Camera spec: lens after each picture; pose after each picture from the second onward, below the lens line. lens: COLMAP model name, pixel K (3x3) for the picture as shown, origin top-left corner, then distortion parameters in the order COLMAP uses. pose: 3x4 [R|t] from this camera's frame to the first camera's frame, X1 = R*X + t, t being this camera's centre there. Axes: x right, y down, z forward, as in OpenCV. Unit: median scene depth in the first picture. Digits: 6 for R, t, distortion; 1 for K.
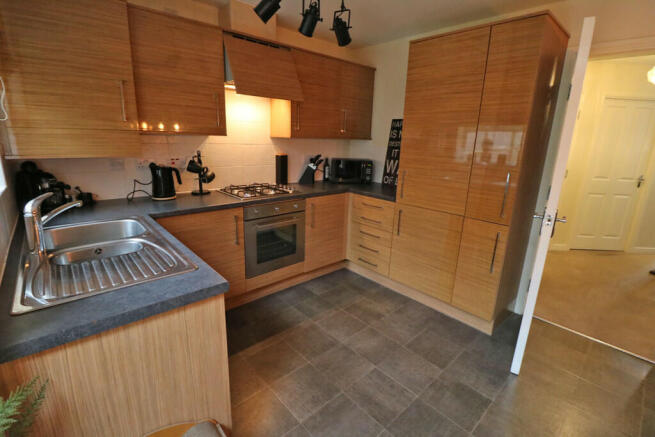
lens RADIAL K [[301.1, 0, 324.7], [0, 301.1, 214.6], [0, 0, 1]] dist [0.002415, -0.014544]
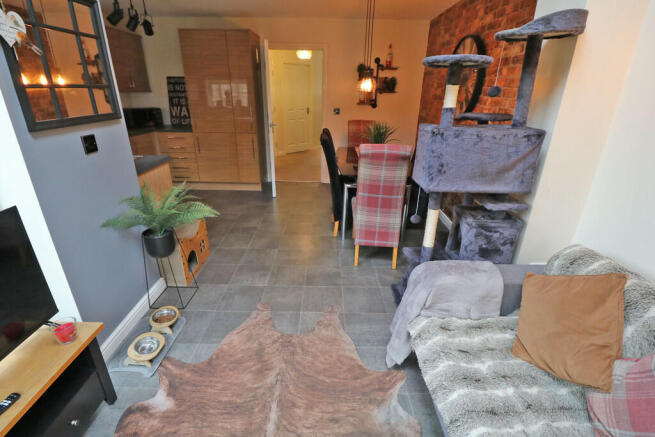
lens RADIAL K [[301.1, 0, 324.7], [0, 301.1, 214.6], [0, 0, 1]] dist [0.002415, -0.014544]
pose [[0.677158, -0.297873, 0.672851, -0.430610], [0.188302, 0.954102, 0.232877, 0.116662], [-0.711336, -0.030995, 0.702169, -0.556230]]
